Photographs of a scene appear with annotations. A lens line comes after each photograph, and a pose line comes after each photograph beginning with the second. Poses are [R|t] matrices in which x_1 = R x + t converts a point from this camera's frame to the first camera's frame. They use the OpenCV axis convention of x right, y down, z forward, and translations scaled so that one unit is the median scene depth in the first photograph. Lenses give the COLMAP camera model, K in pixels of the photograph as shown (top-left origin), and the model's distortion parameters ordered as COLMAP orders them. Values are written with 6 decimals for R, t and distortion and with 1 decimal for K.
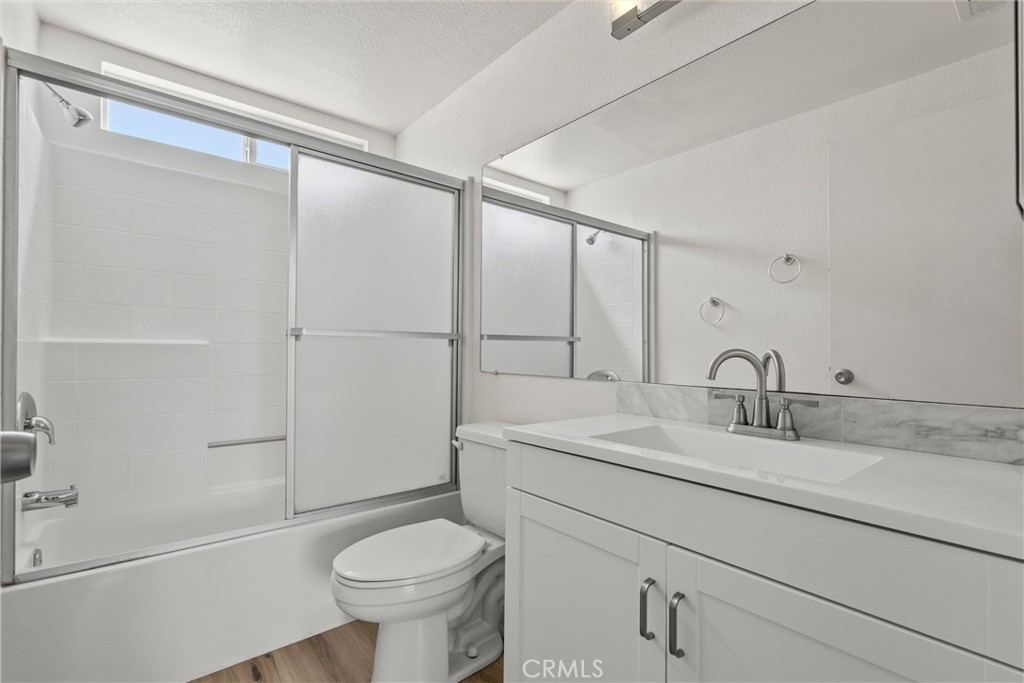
lens RADIAL K [[464.2, 0, 509.5], [0, 464.2, 346.2], [0, 0, 1]] dist [-0.005810, 0.002400]
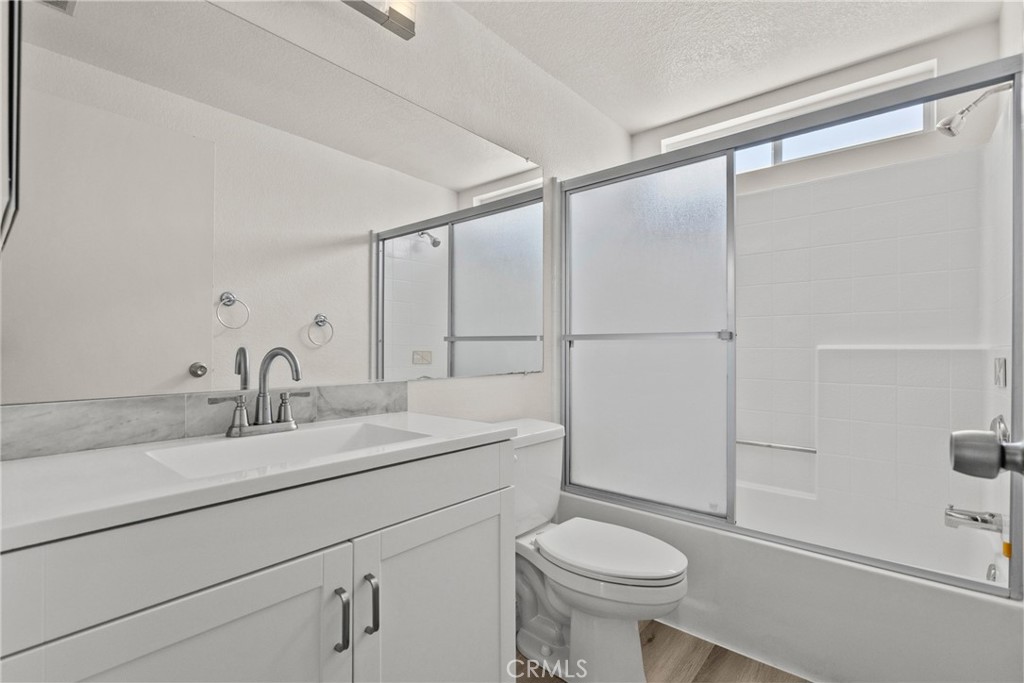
lens RADIAL K [[464.2, 0, 509.5], [0, 464.2, 346.2], [0, 0, 1]] dist [-0.005810, 0.002400]
pose [[0.151656, -0.018397, -0.988262, 0.977456], [0.007129, 0.999821, -0.017518, 0.016588], [0.988408, -0.004388, 0.151760, 0.809289]]
